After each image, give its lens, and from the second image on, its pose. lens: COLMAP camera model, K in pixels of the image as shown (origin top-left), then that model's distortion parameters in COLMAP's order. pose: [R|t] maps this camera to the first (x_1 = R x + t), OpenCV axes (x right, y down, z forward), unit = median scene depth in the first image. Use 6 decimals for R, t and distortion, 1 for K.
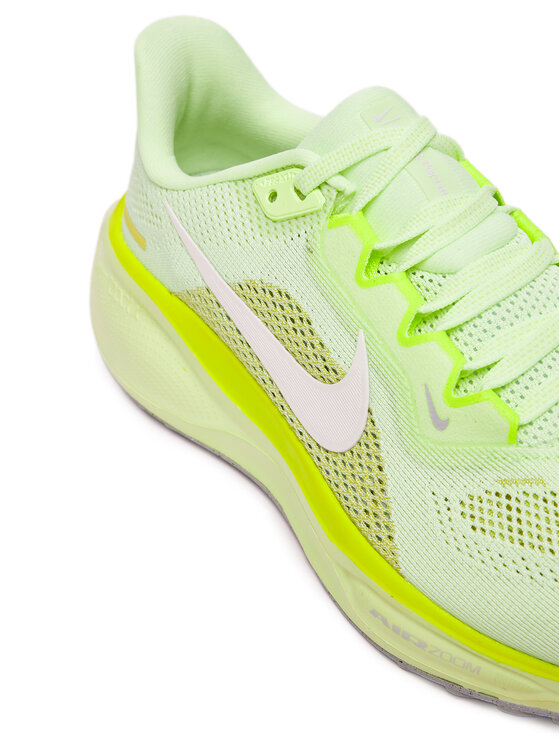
lens RADIAL K [[1272.7, 0, 280.1], [0, 1272.7, 373.2], [0, 0, 1]] dist [-0.016869, 0.000000]
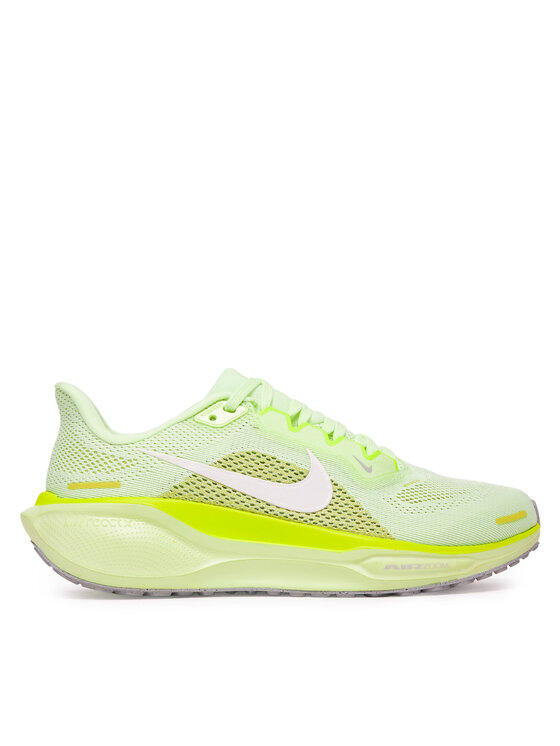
lens RADIAL K [[1105.6, 0, 279.9], [0, 1105.6, 373.0], [0, 0, 1]] dist [0.012450, 0.000000]
pose [[0.639006, 0.005058, 0.769185, -1.278920], [0.465425, 0.793609, -0.391874, 0.524278], [-0.612414, 0.608408, 0.504767, 0.096788]]
